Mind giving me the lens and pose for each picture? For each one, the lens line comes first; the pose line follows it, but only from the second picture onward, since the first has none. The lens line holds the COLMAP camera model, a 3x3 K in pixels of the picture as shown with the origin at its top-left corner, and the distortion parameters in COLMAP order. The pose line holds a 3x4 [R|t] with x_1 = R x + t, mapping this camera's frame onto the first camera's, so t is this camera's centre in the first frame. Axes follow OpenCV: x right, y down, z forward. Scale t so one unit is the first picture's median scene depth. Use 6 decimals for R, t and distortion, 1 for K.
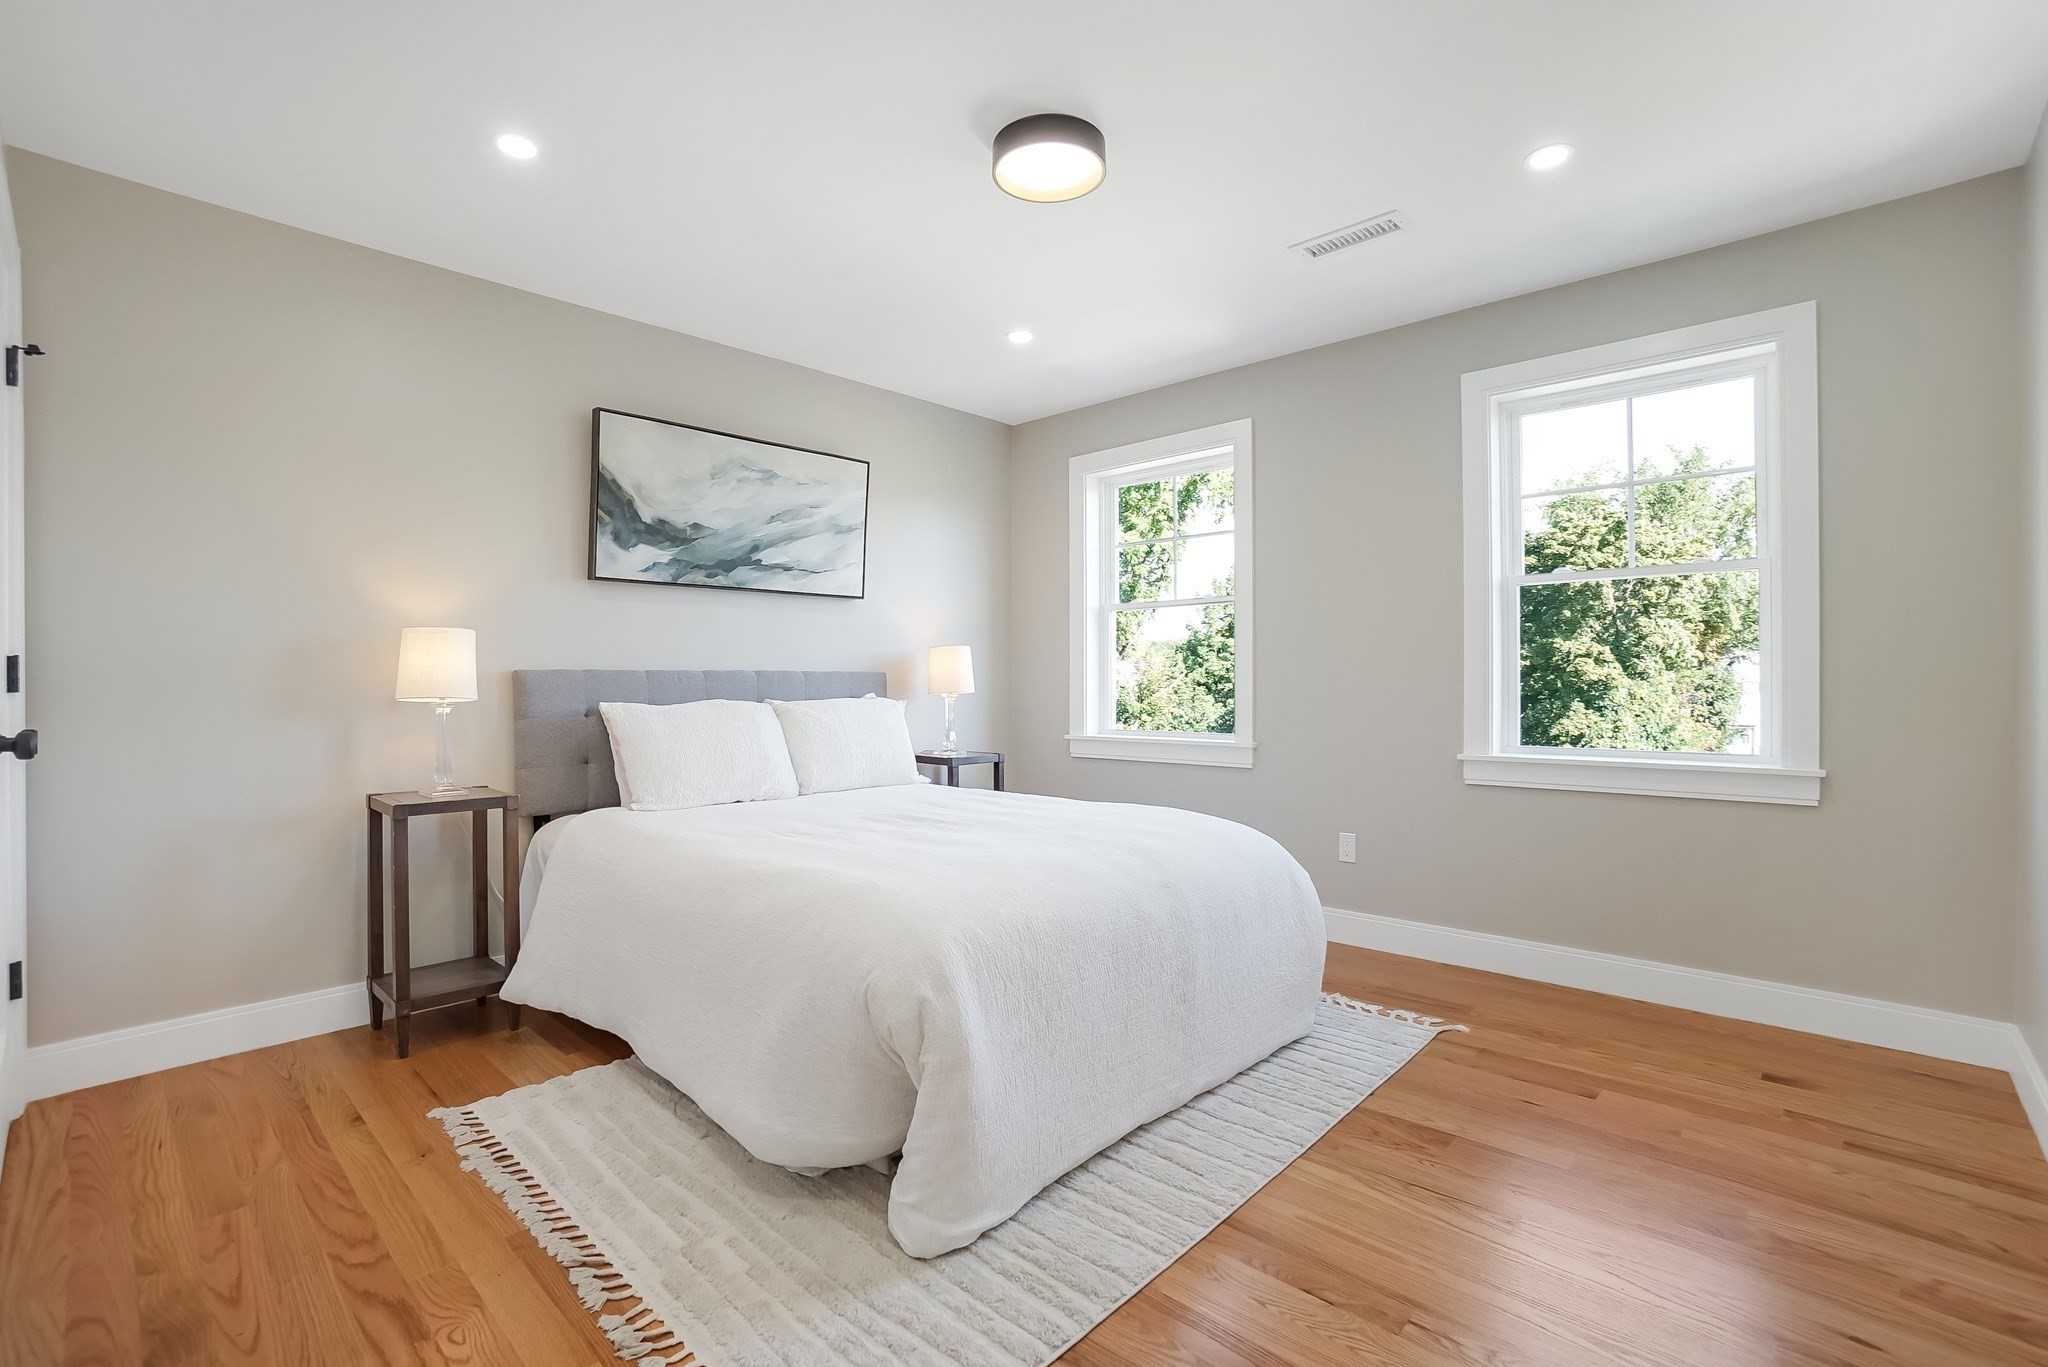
lens RADIAL K [[897.8, 0, 1019.1], [0, 897.8, 684.5], [0, 0, 1]] dist [-0.036328, 0.005659]
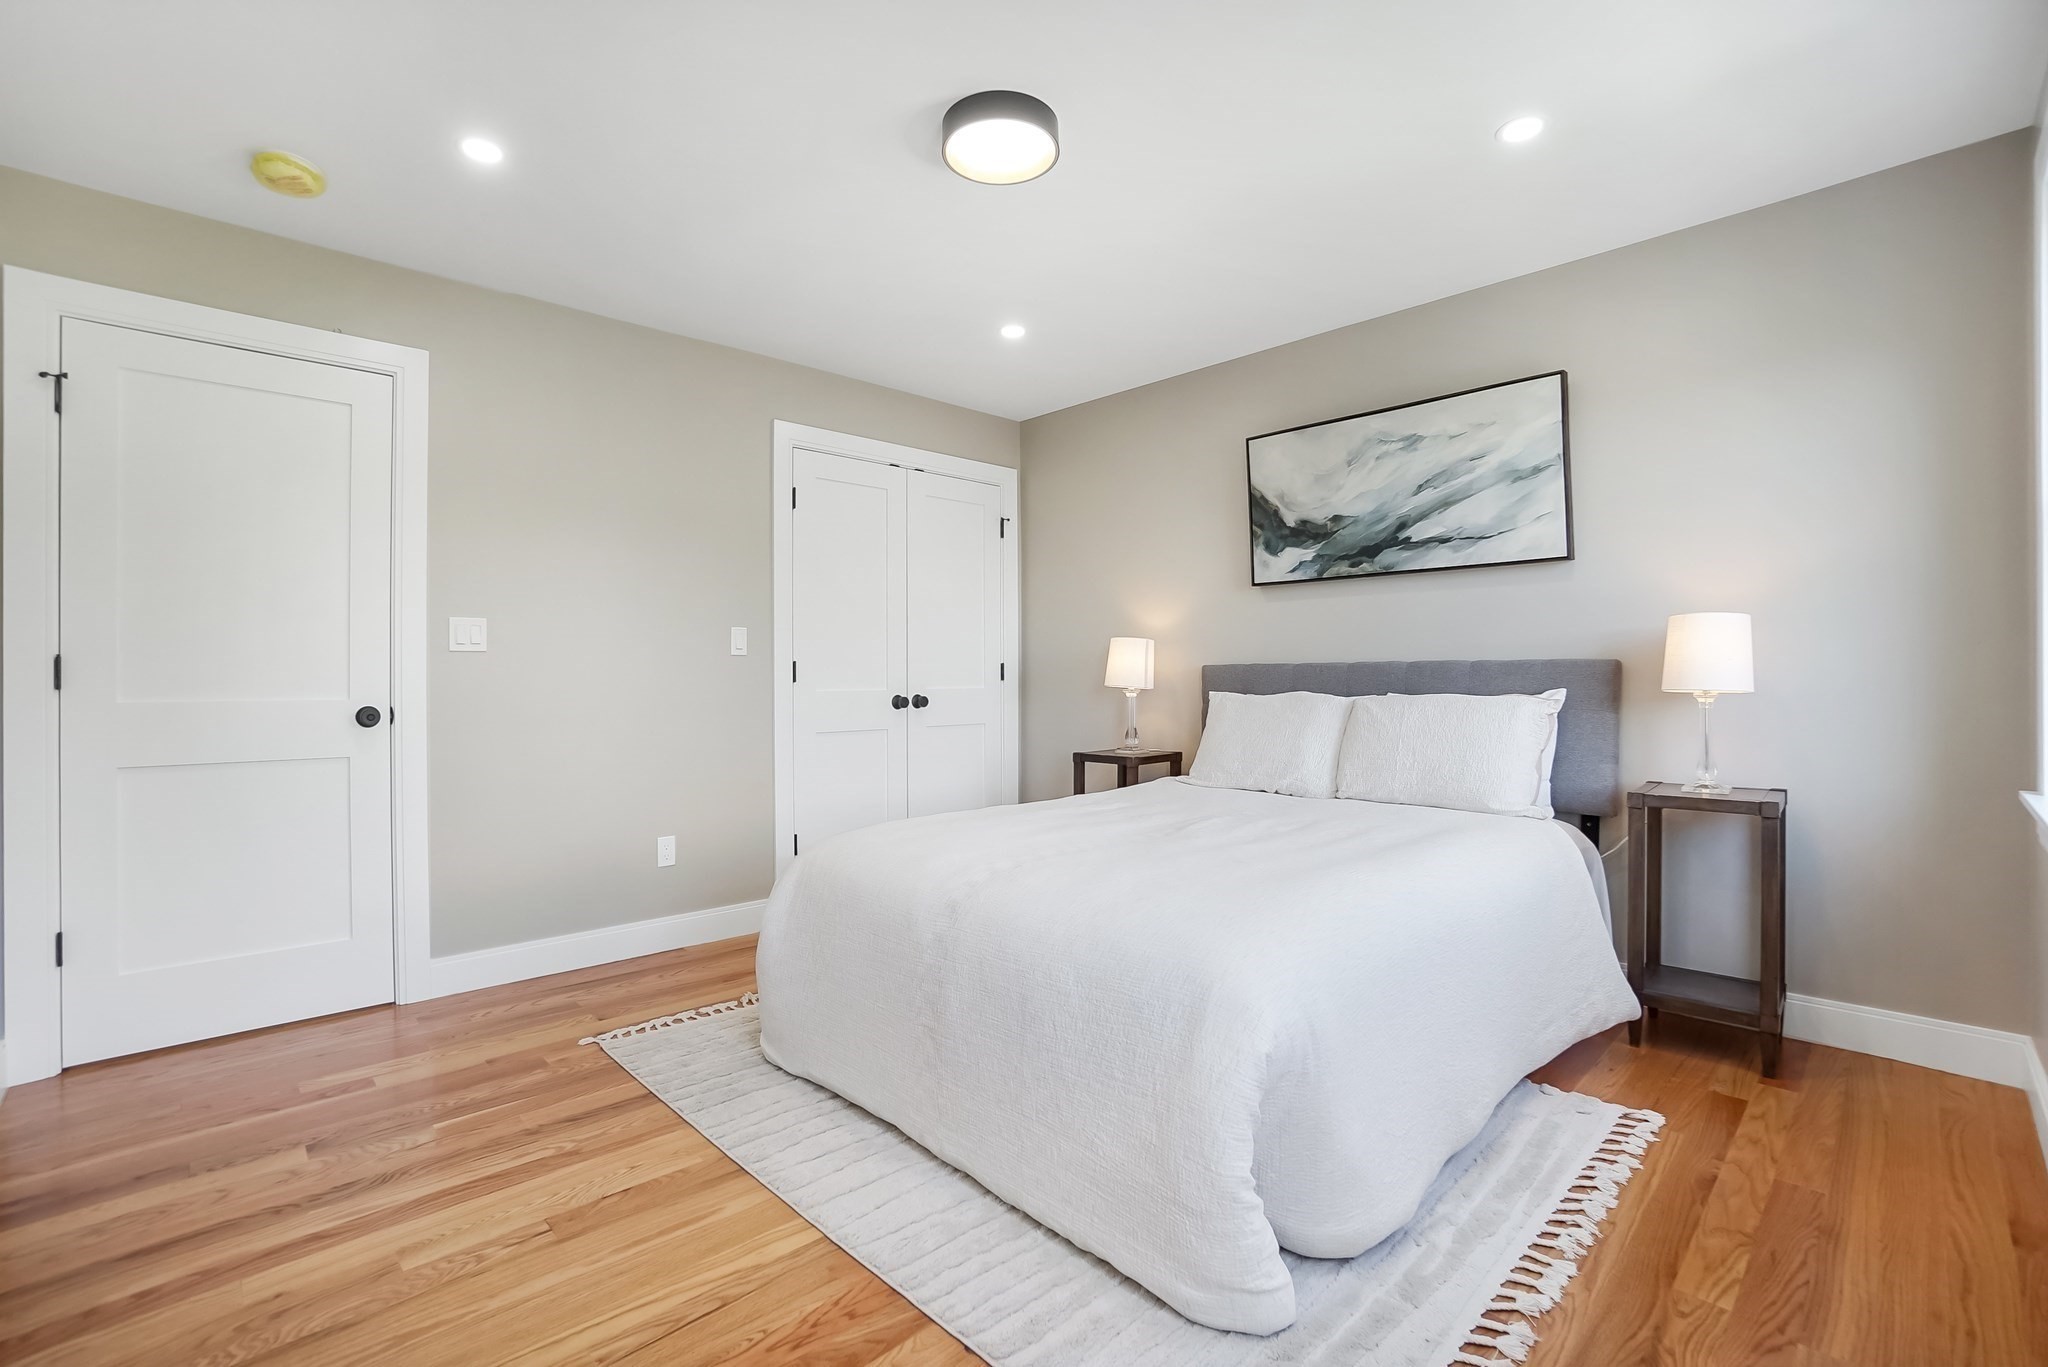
lens RADIAL K [[897.8, 0, 1027.1], [0, 897.8, 672.6], [0, 0, 1]] dist [-0.036328, 0.005659]
pose [[-0.034113, 0.001233, -0.999417, 0.655349], [-0.000370, 0.999999, 0.001246, -0.005328], [0.999418, 0.000413, -0.034112, 0.691706]]
